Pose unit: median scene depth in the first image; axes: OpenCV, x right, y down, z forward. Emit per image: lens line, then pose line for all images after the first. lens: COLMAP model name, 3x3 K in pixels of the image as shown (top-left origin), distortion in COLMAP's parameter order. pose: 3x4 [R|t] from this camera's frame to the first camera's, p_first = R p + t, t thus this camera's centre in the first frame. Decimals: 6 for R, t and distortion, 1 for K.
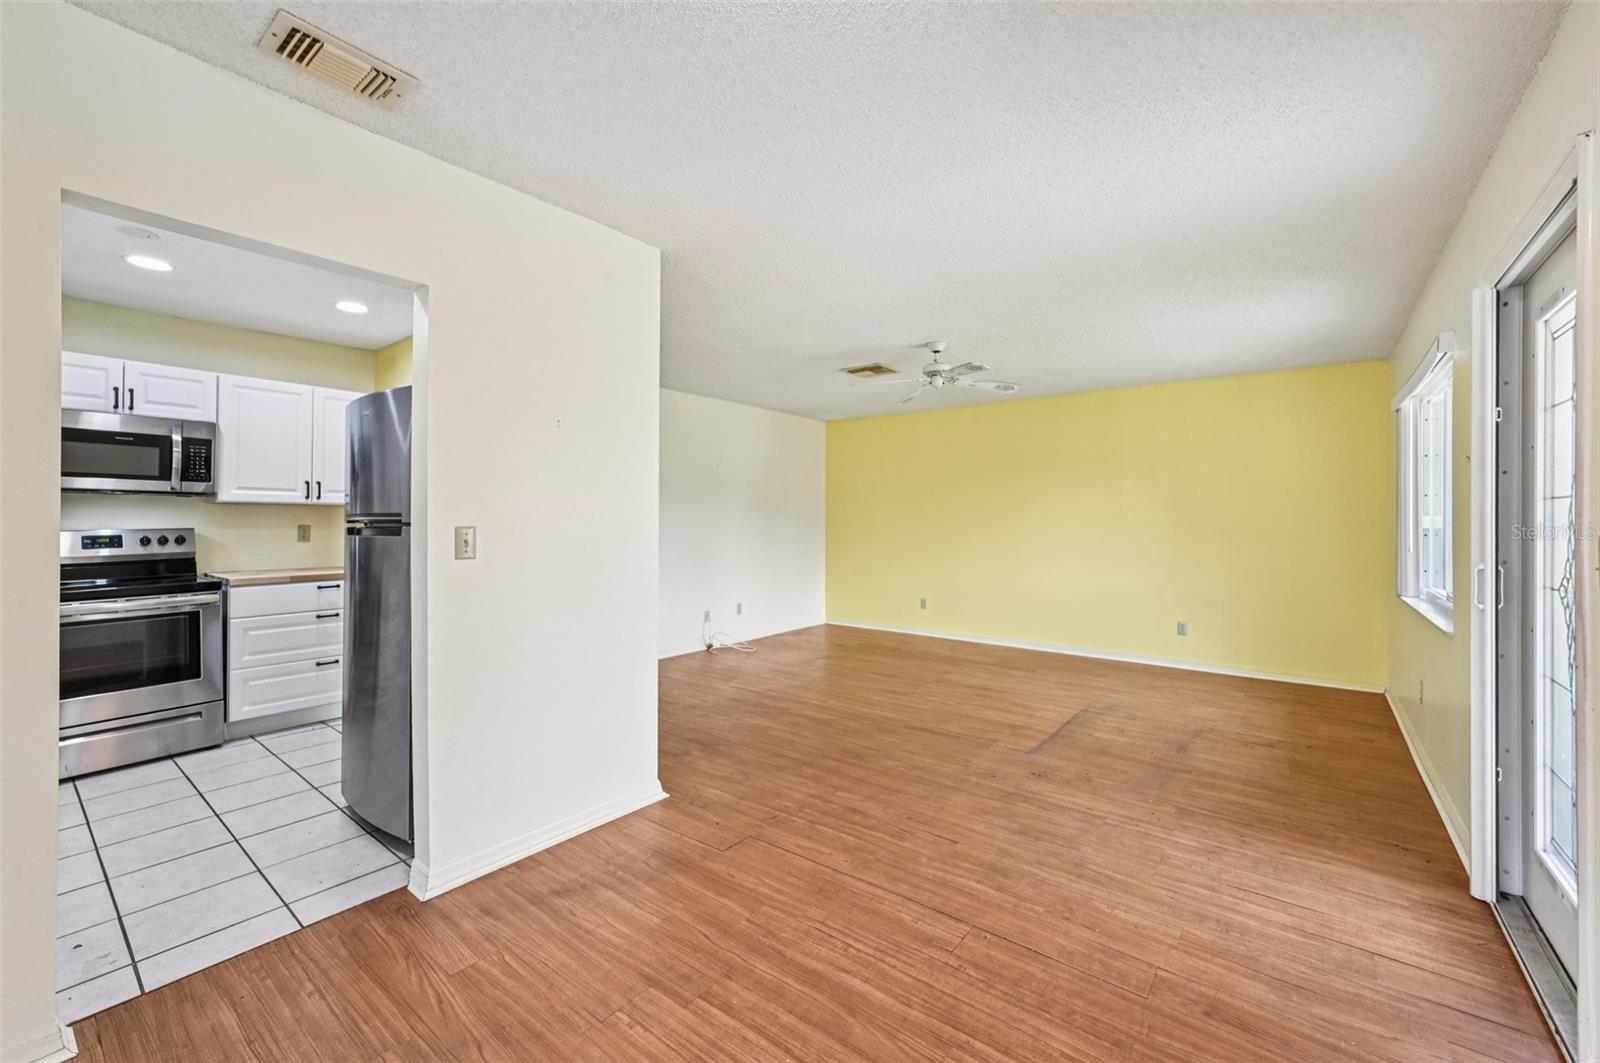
lens RADIAL K [[646.3, 0, 802.0], [0, 646.3, 517.7], [0, 0, 1]] dist [0.001353, 0.000134]
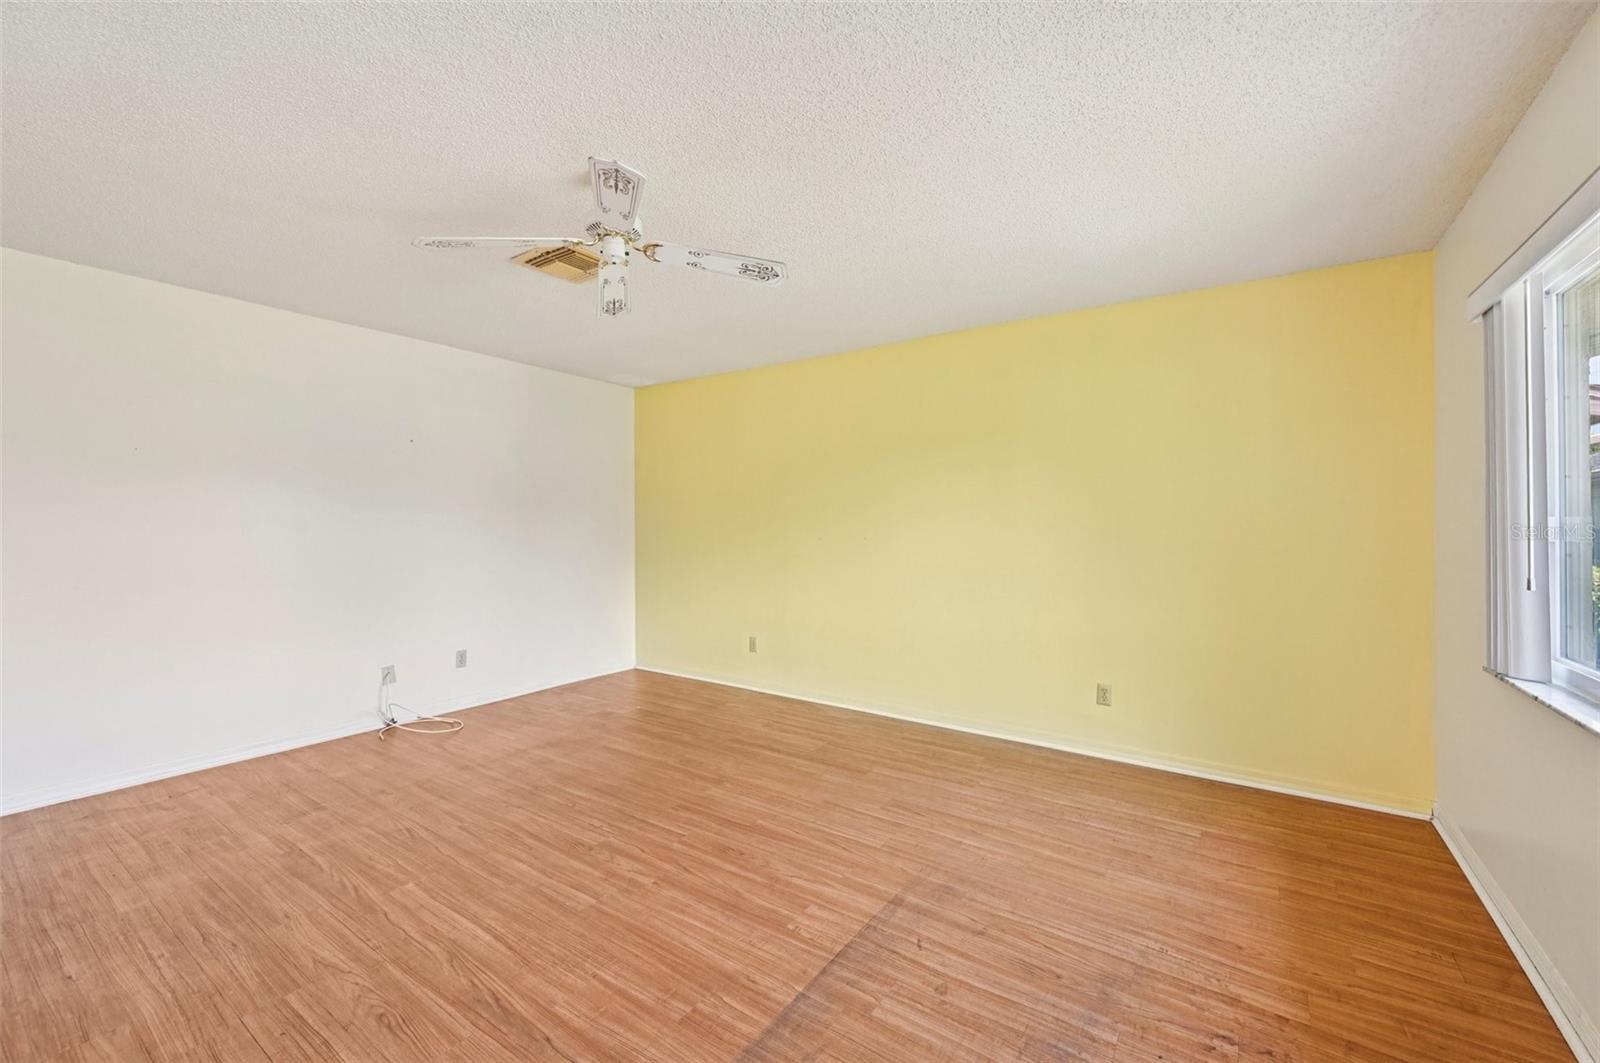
lens RADIAL K [[645.2, 0, 801.6], [0, 645.2, 526.5], [0, 0, 1]] dist [0.002569, -0.000150]
pose [[0.998443, -0.001302, 0.055760, 0.378847], [0.001013, 0.999986, 0.005218, 0.003833], [-0.055766, -0.005153, 0.998431, 0.567953]]
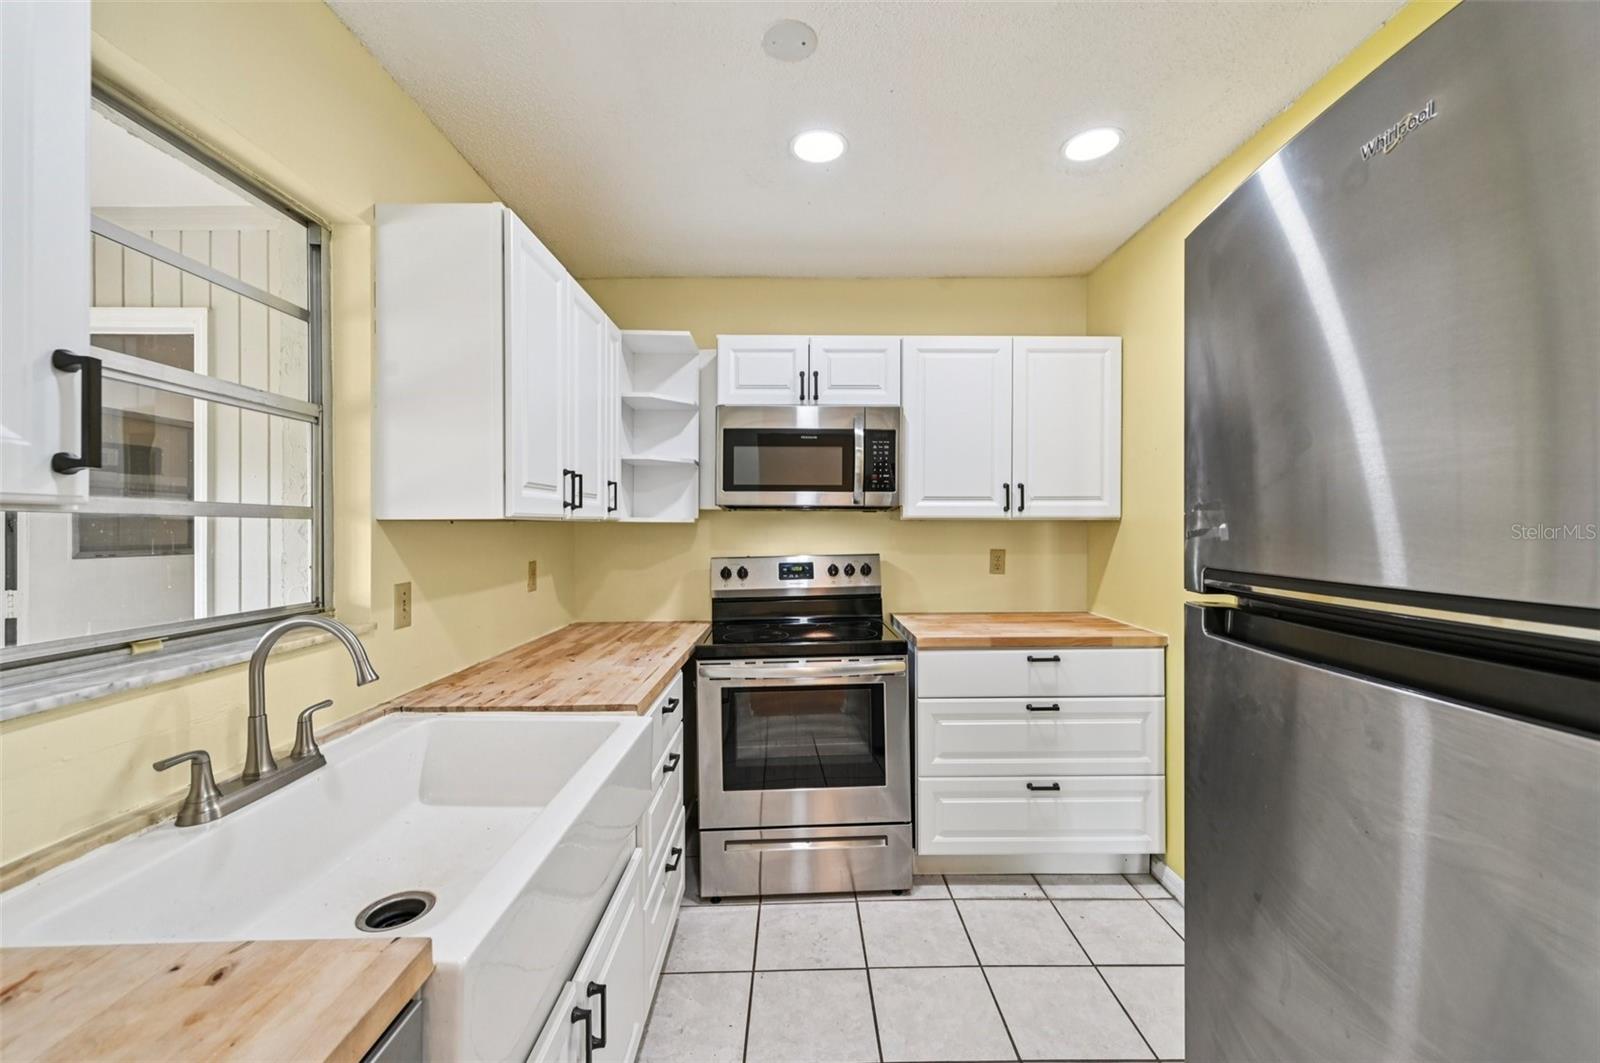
lens RADIAL K [[645.2, 0, 801.6], [0, 645.2, 526.5], [0, 0, 1]] dist [0.002569, -0.000150]
pose [[0.627381, -0.003154, -0.778706, -0.426377], [0.008480, 0.999960, 0.002781, -0.019136], [0.778666, -0.008348, 0.627383, 0.475102]]
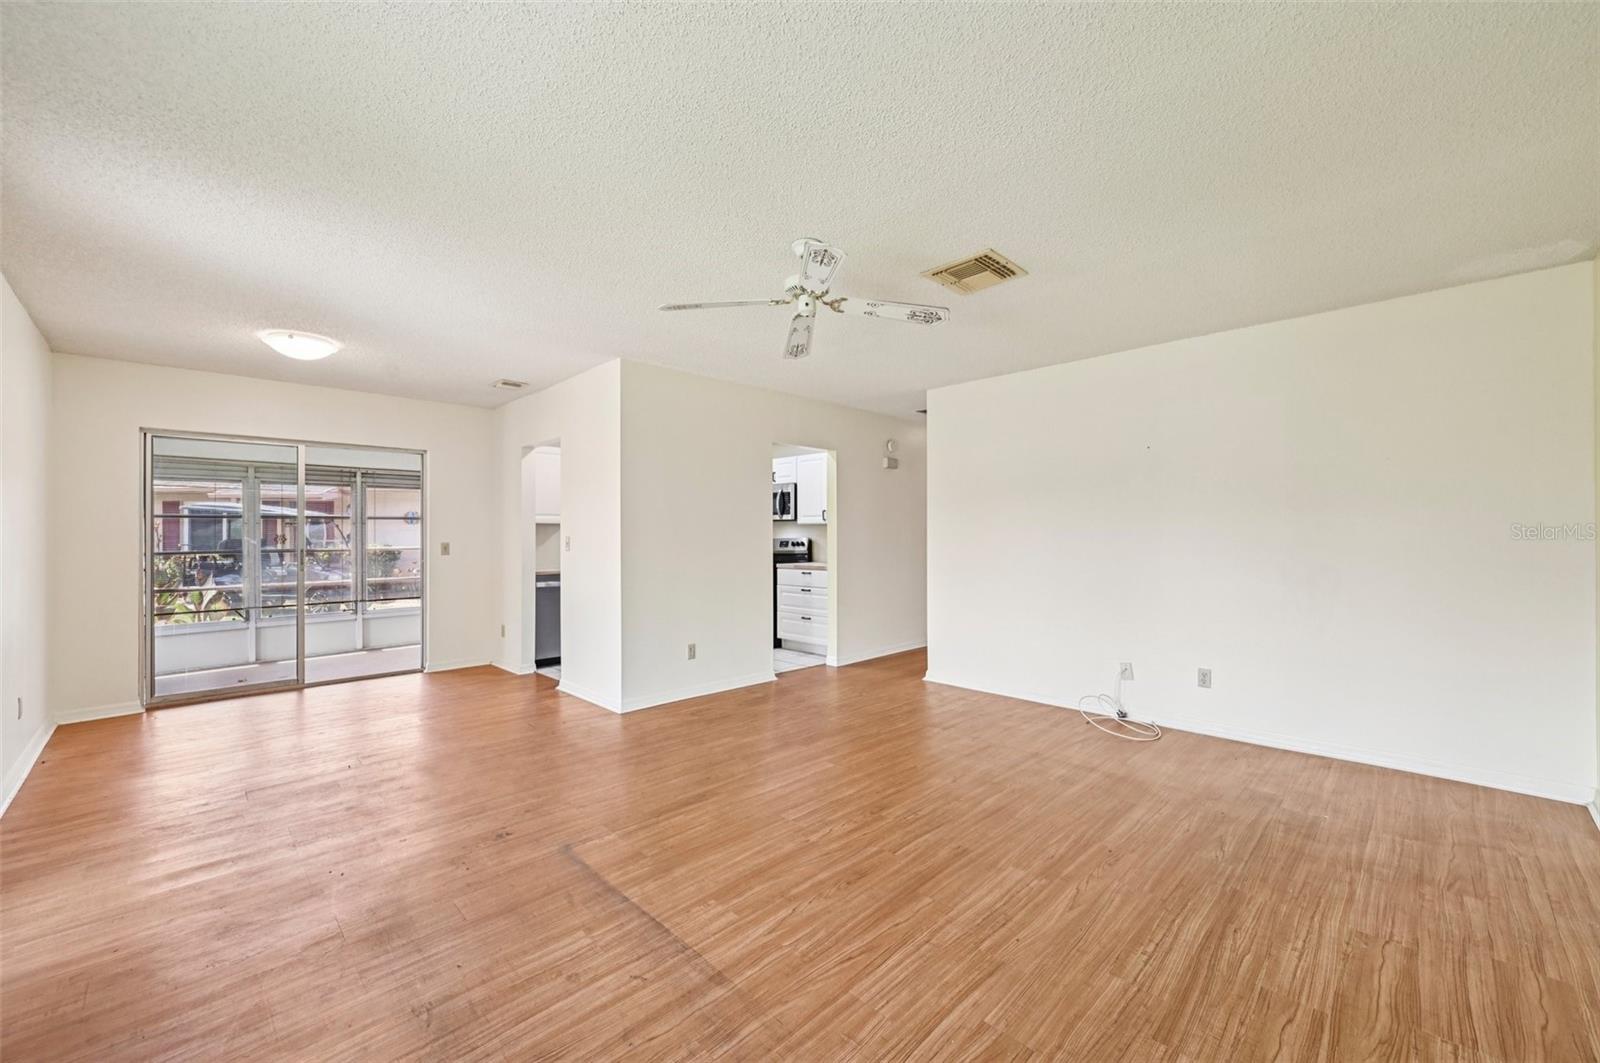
lens RADIAL K [[636.4, 0, 801.8], [0, 636.4, 537.1], [0, 0, 1]] dist [0.001475, 0.000133]
pose [[-0.125744, 0.001848, -0.992061, 0.948183], [0.005691, 0.999983, 0.001141, 0.012112], [0.992046, -0.005502, -0.125752, 1.248639]]
